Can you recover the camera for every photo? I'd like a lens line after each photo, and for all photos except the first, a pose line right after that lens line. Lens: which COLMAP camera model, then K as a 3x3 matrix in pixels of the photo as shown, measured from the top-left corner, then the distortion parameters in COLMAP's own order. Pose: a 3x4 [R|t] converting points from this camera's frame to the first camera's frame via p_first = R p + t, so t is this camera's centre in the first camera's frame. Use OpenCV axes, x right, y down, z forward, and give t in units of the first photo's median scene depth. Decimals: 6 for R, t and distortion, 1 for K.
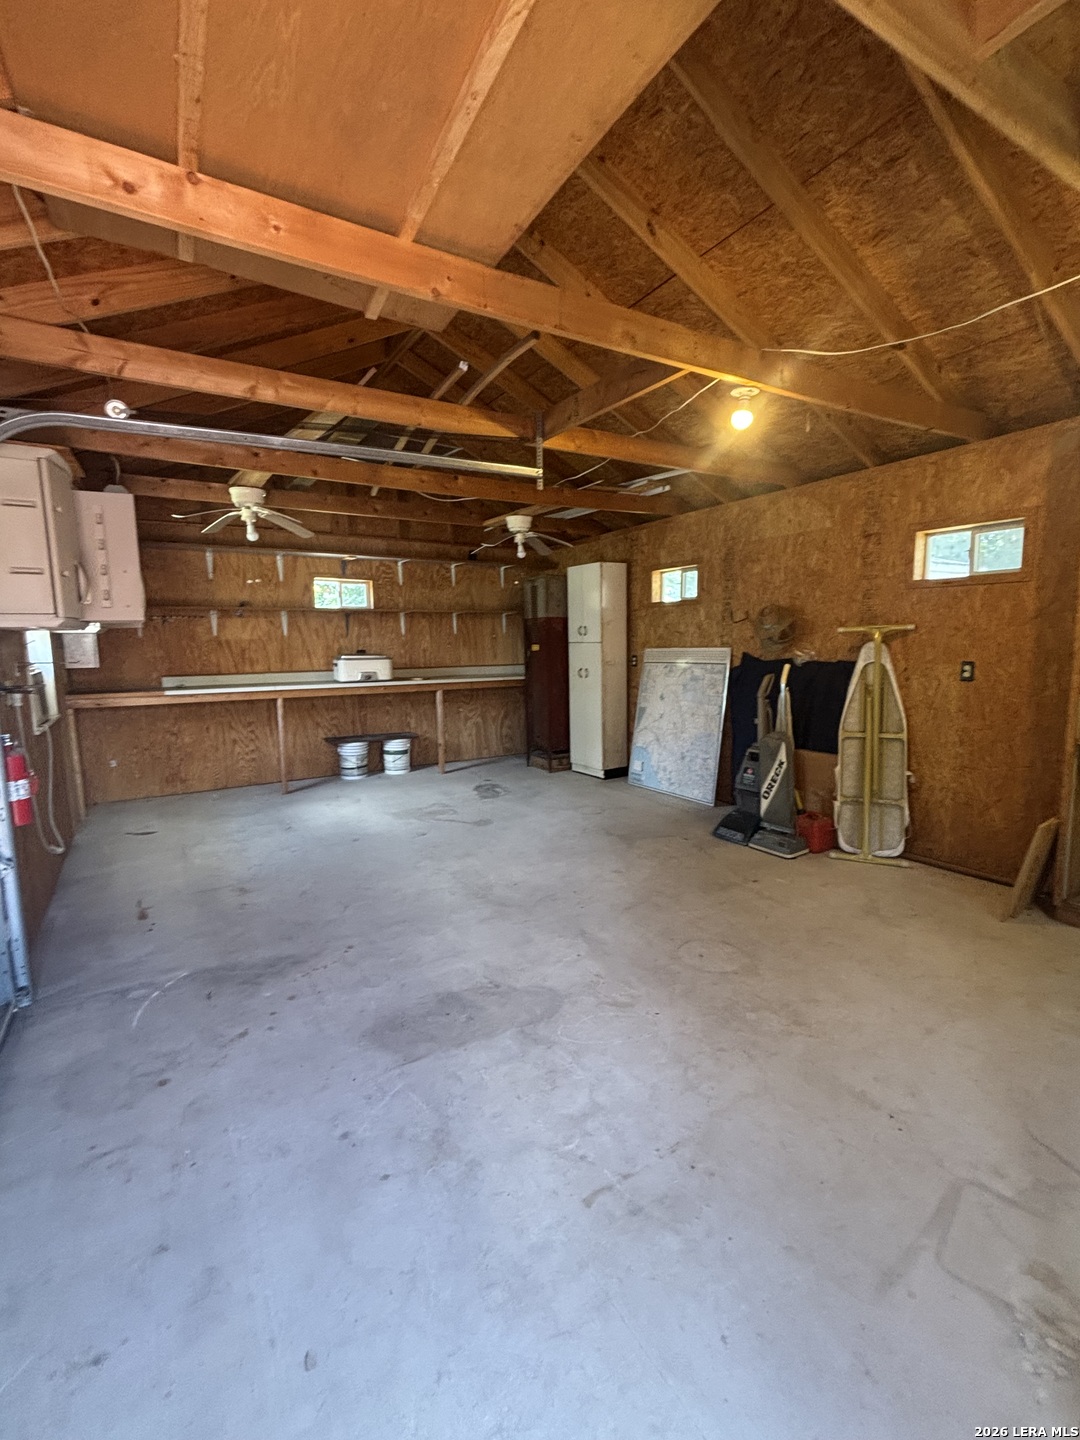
lens RADIAL K [[640.0, 0, 538.4], [0, 640.0, 716.0], [0, 0, 1]] dist [0.045364, -0.060843]
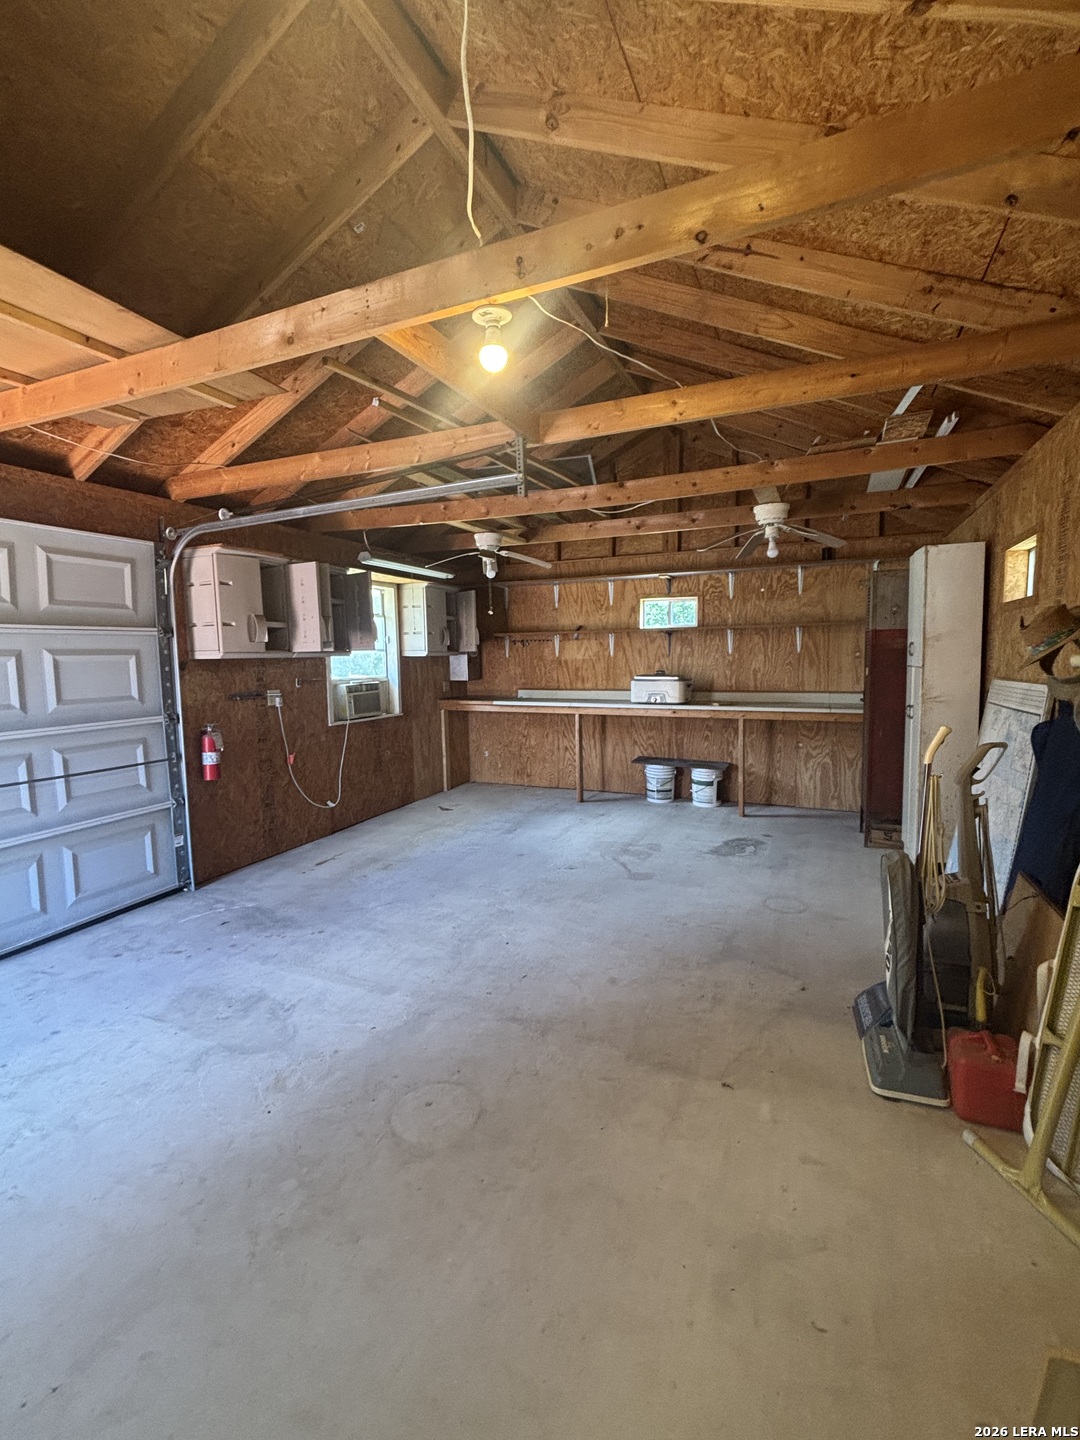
lens RADIAL K [[640.0, 0, 538.4], [0, 640.0, 716.0], [0, 0, 1]] dist [0.045364, -0.060843]
pose [[0.578522, 0.079506, -0.811782, 0.419951], [-0.090952, 0.995319, 0.032665, -0.051582], [0.810580, 0.054936, 0.583046, 0.302796]]
